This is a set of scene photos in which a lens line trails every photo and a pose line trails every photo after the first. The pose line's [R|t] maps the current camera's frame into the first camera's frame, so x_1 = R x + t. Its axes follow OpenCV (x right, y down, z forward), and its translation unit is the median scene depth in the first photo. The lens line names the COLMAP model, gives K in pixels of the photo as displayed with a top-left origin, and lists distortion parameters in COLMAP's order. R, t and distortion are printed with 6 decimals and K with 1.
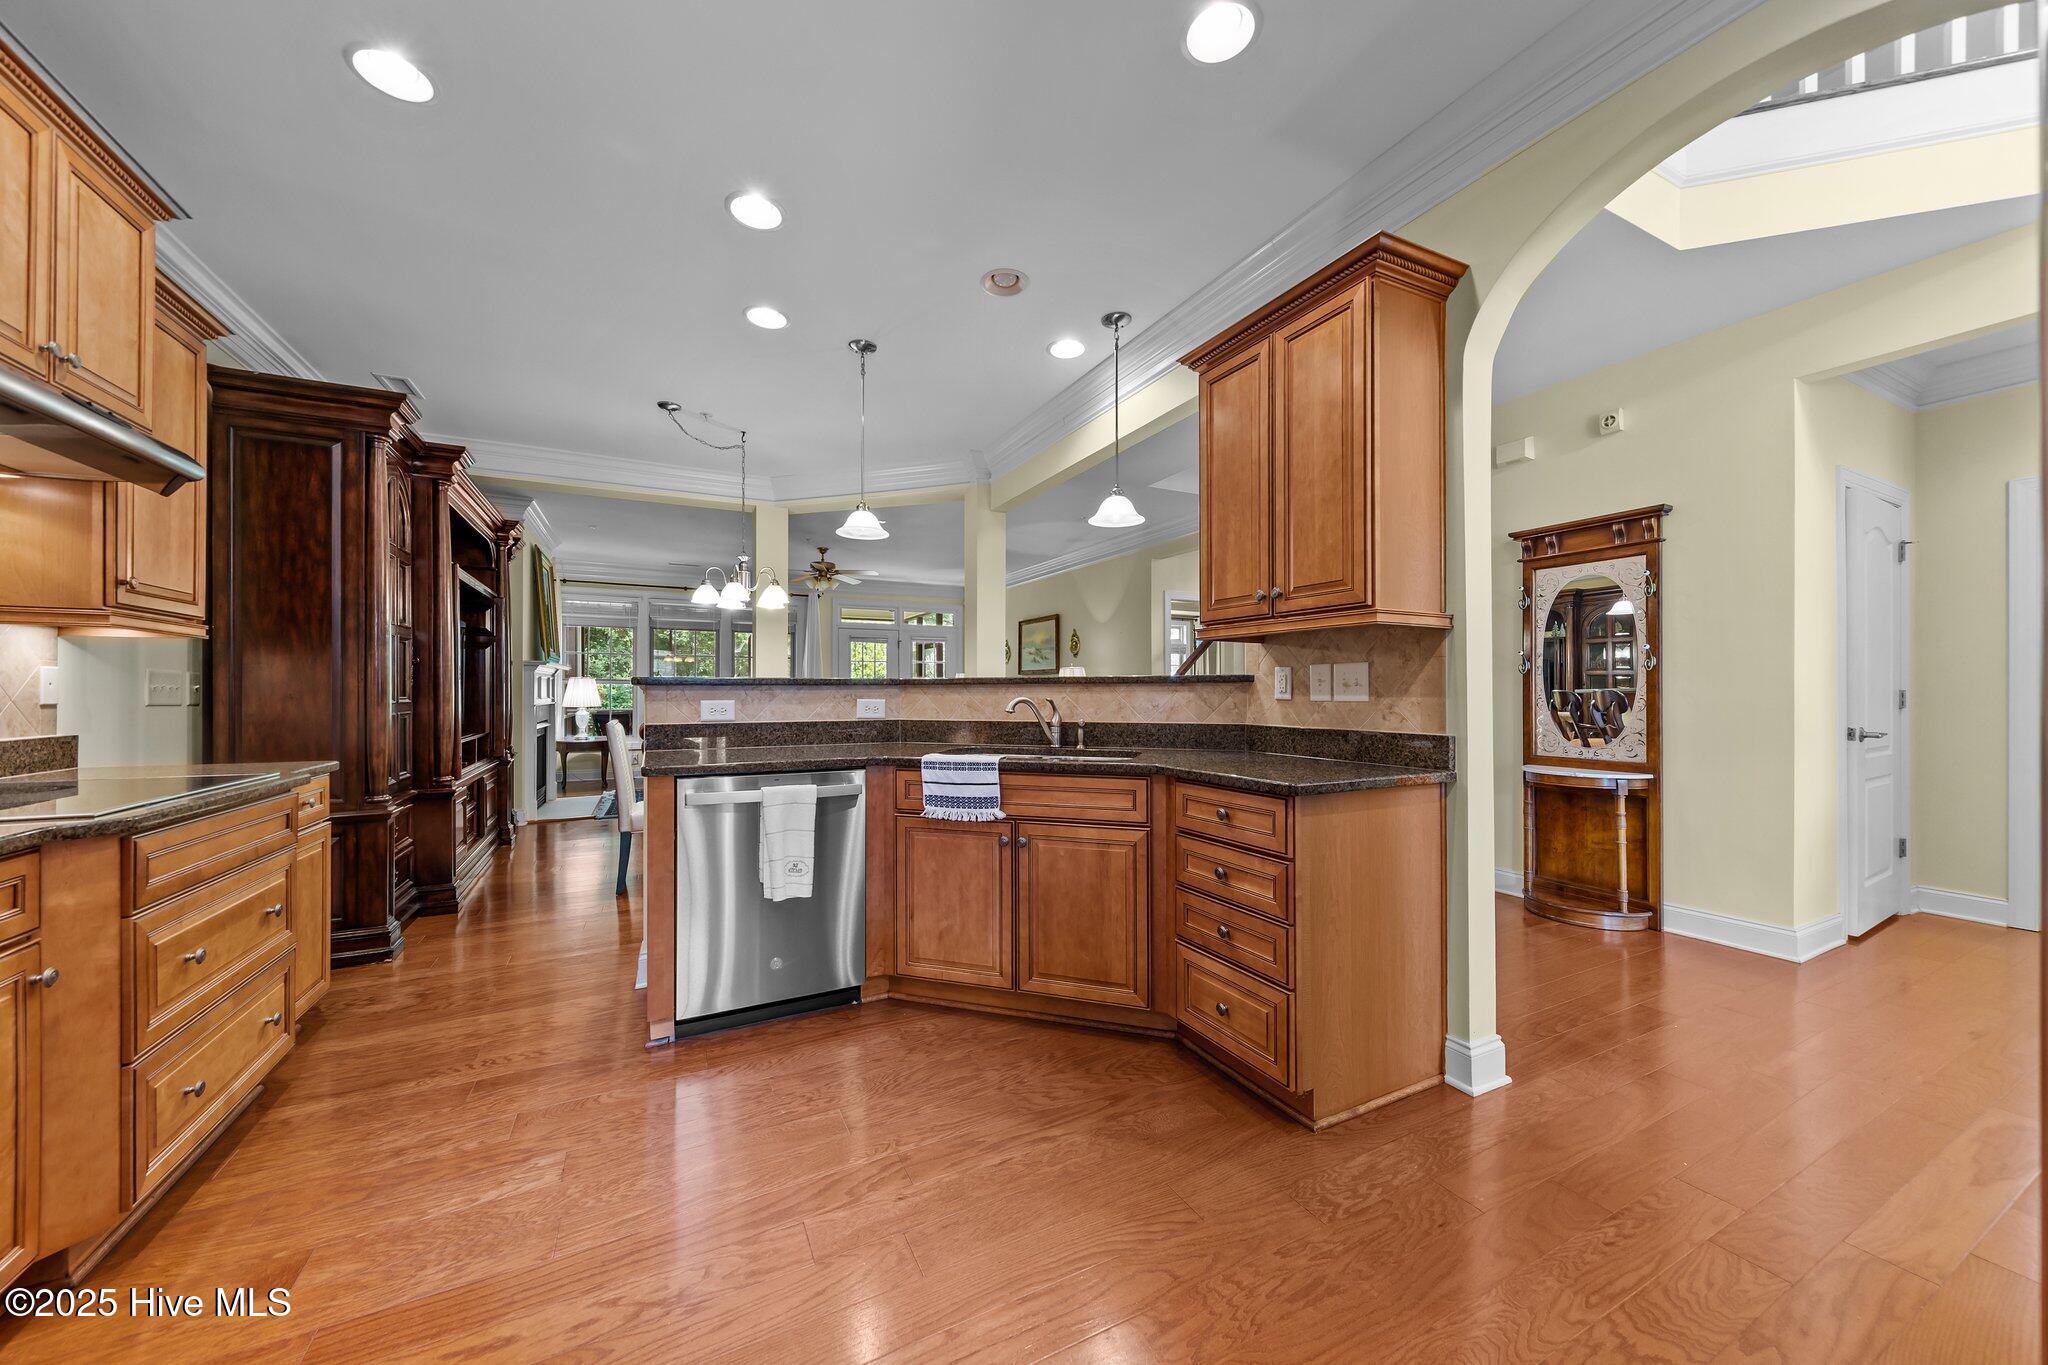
lens RADIAL K [[719.4, 0, 1005.3], [0, 719.4, 682.6], [0, 0, 1]] dist [0.000570, 0.000022]
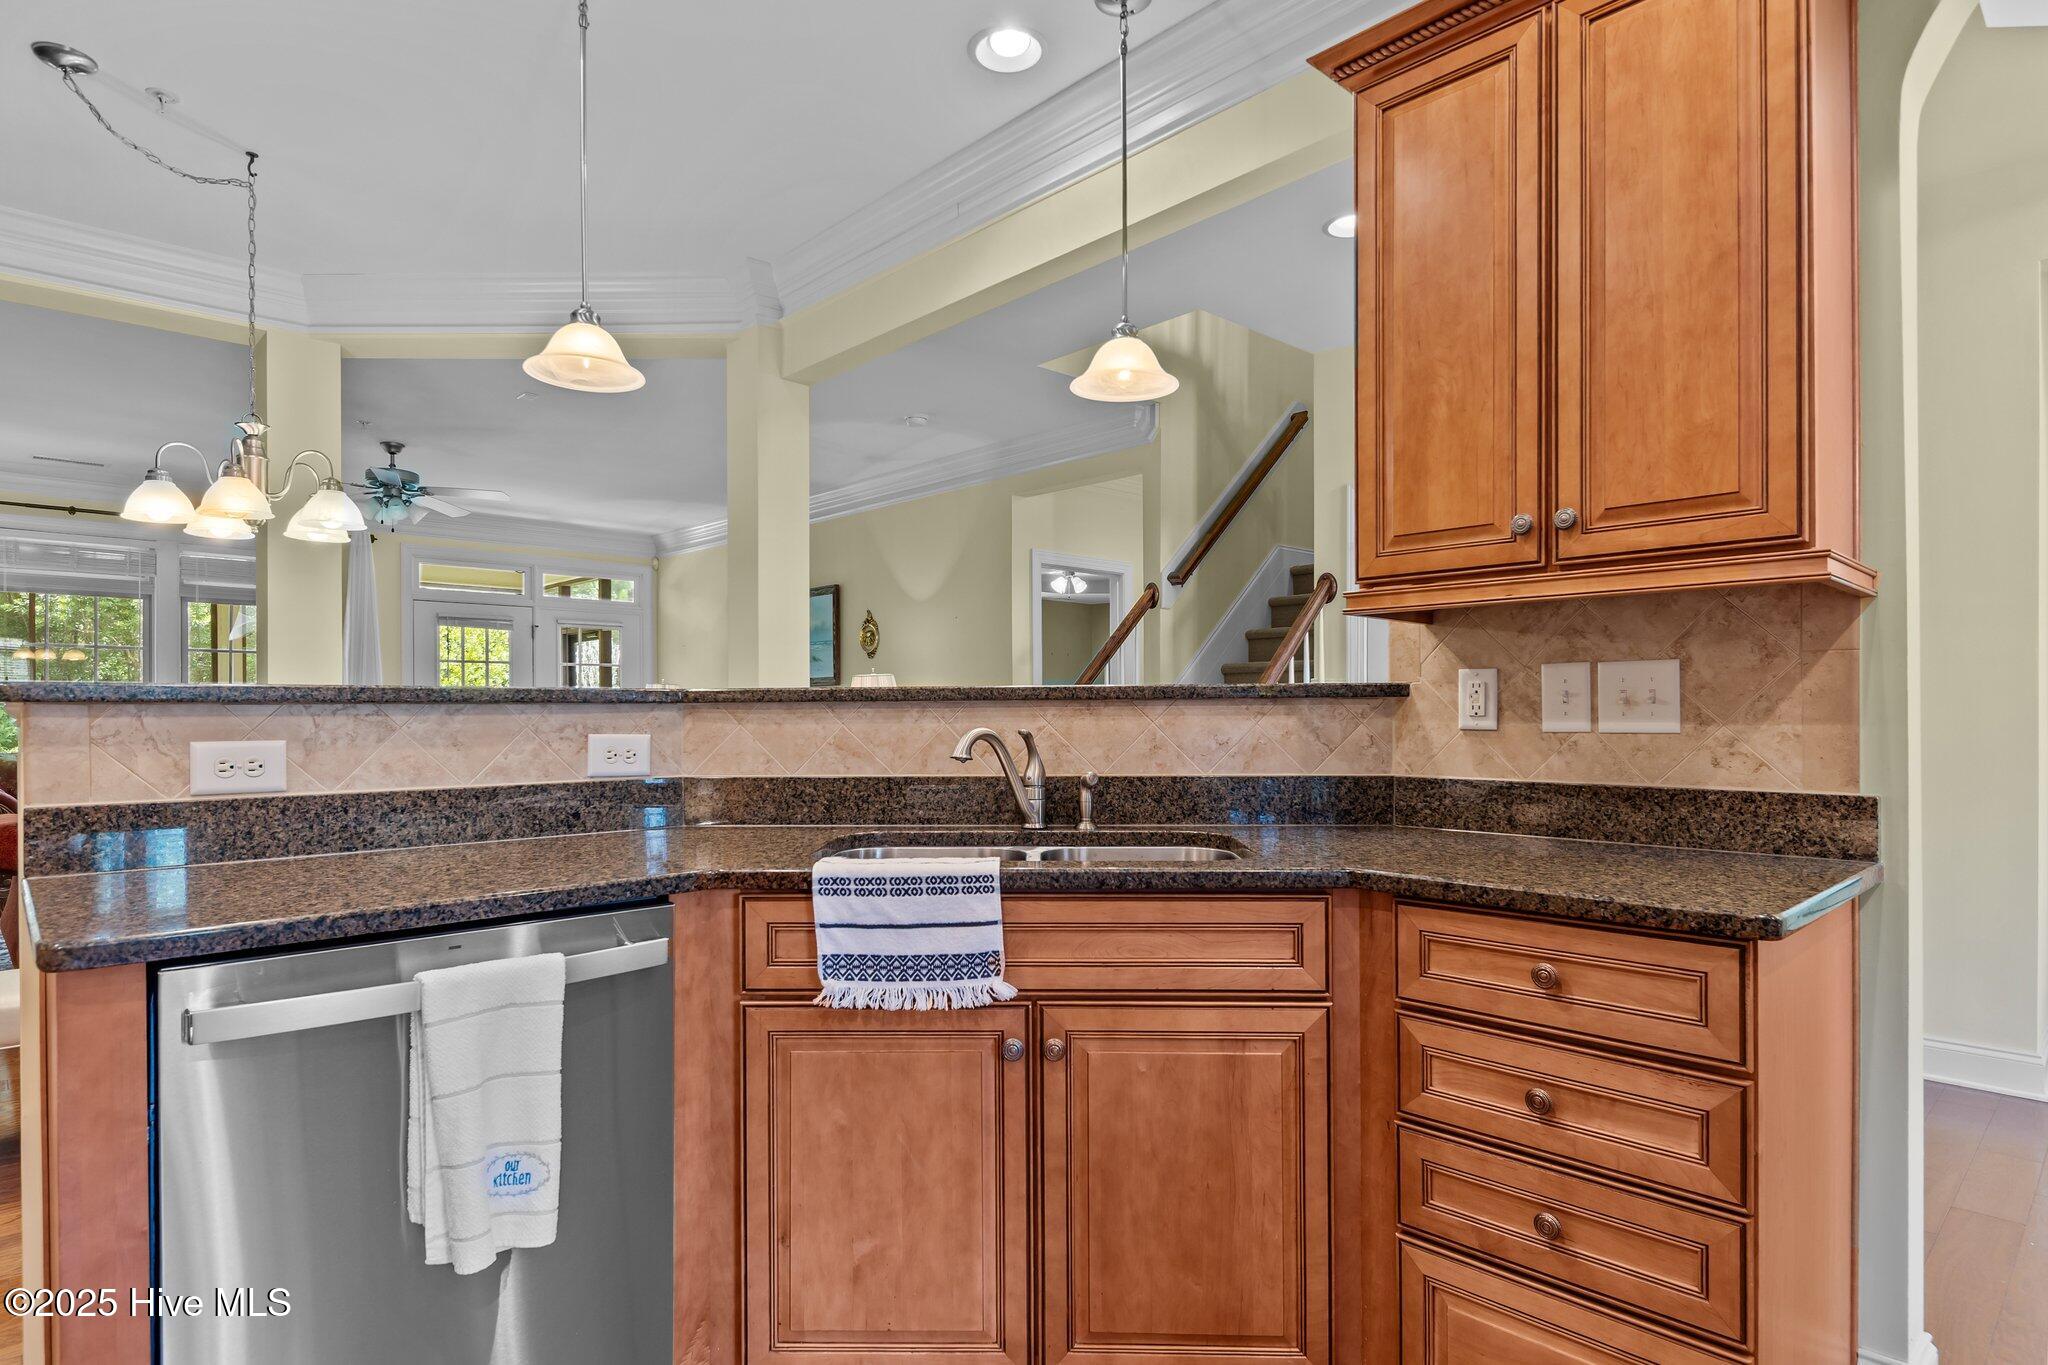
lens RADIAL K [[1101.2, 0, 1012.8], [0, 1101.2, 705.2], [0, 0, 1]] dist [0.018025, -0.014260]
pose [[0.956373, -0.000437, 0.292147, -0.198405], [-0.000641, 0.999993, 0.003592, 0.003137], [-0.292146, -0.003622, 0.956367, 0.335461]]
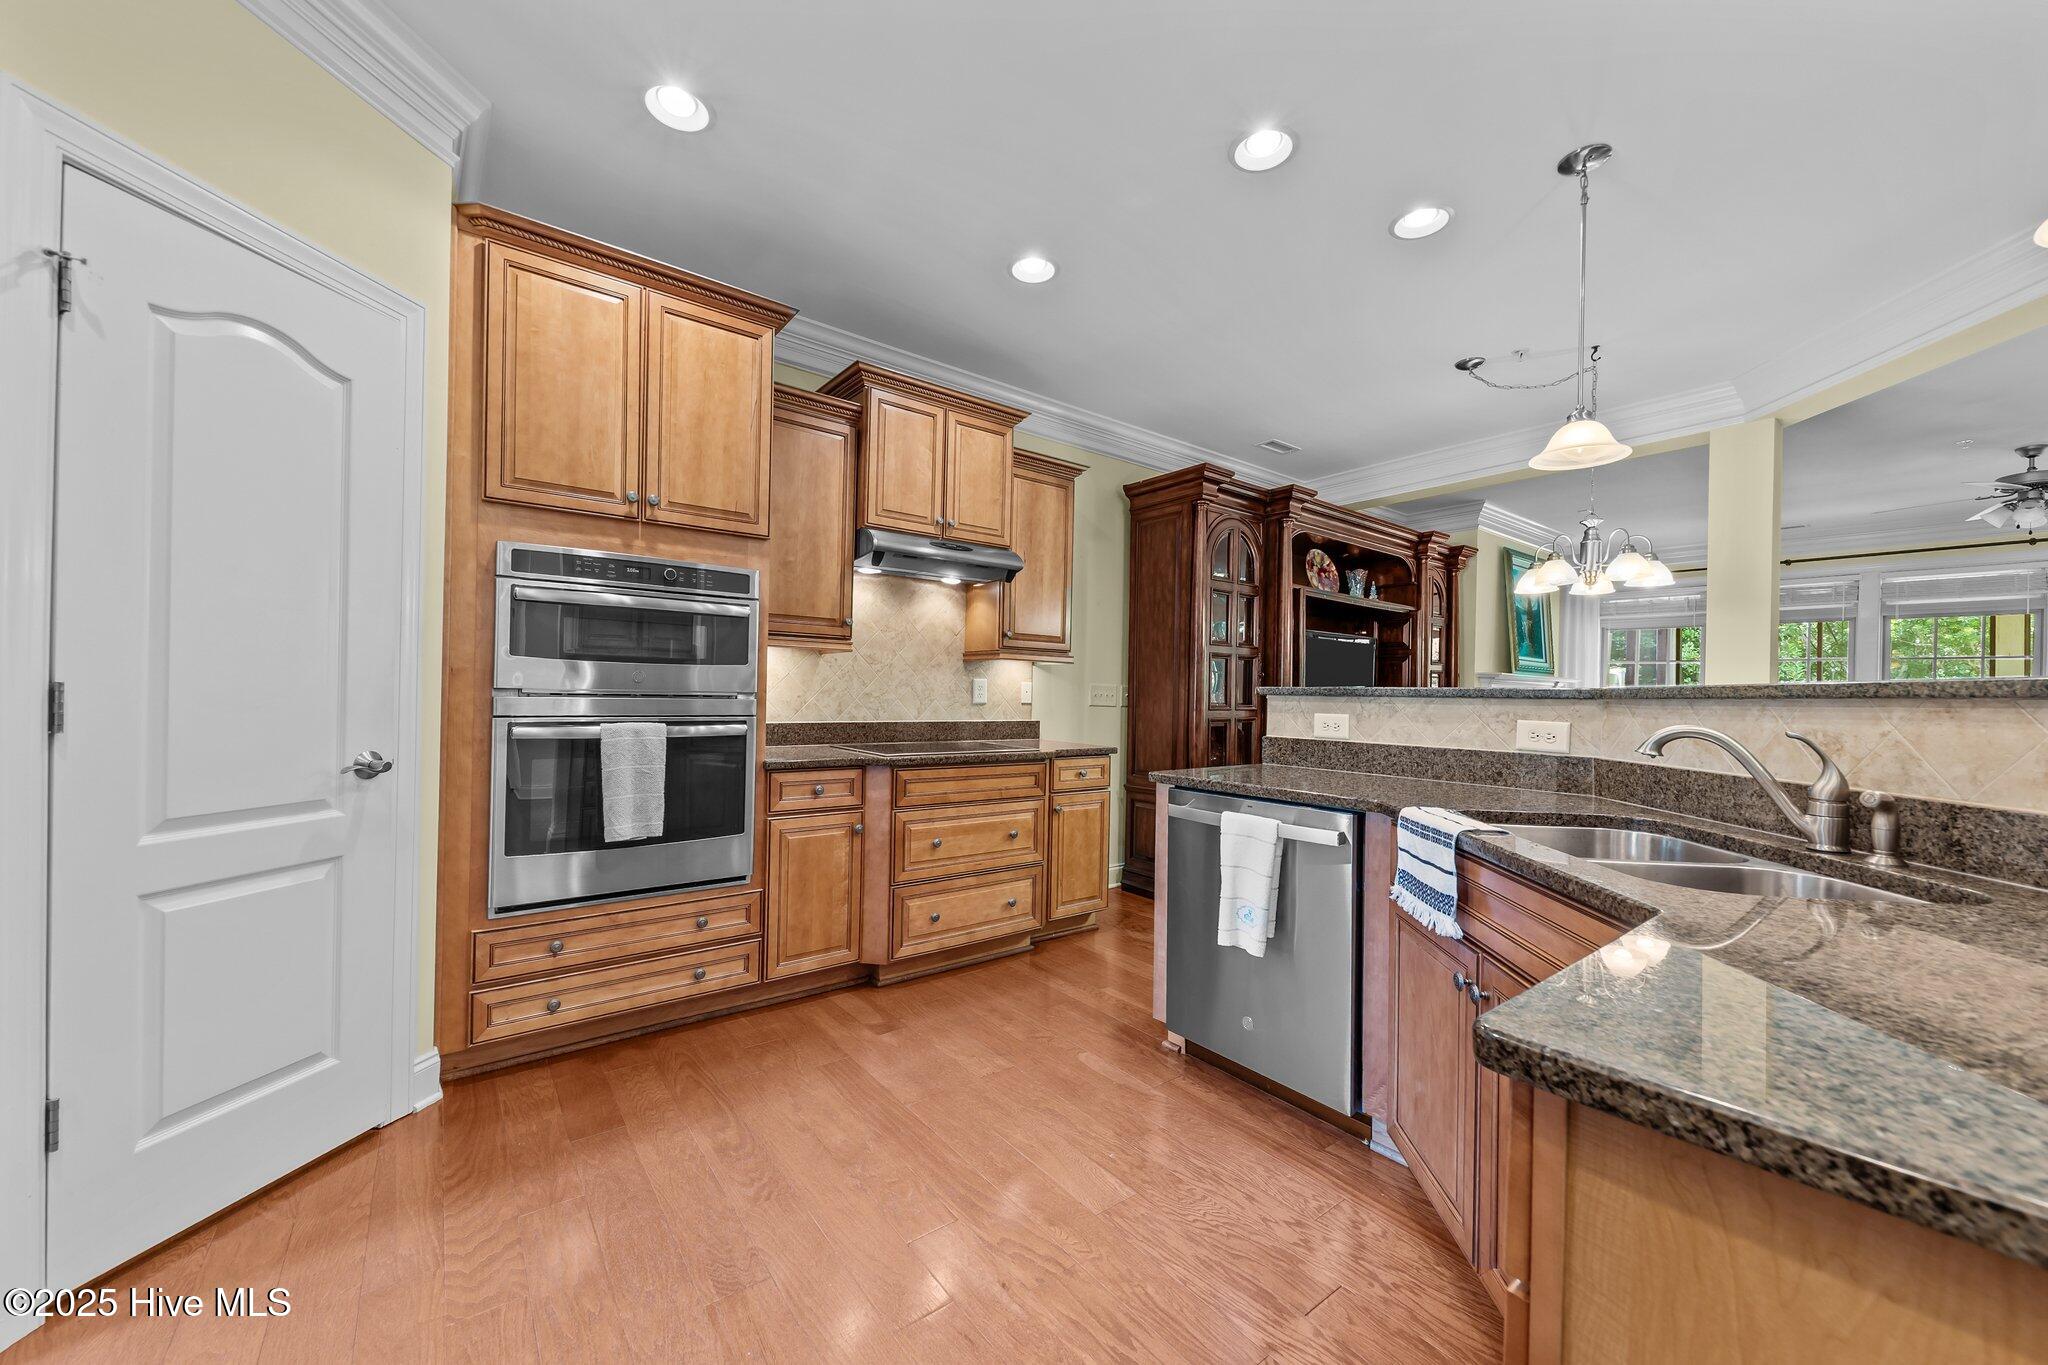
lens RADIAL K [[751.5, 0, 1018.2], [0, 751.5, 689.3], [0, 0, 1]] dist [0.014125, -0.010117]
pose [[0.186352, -0.002949, -0.982479, 0.494158], [-0.007836, 0.999959, -0.004487, 0.002828], [0.982452, 0.008535, 0.186321, 0.551070]]
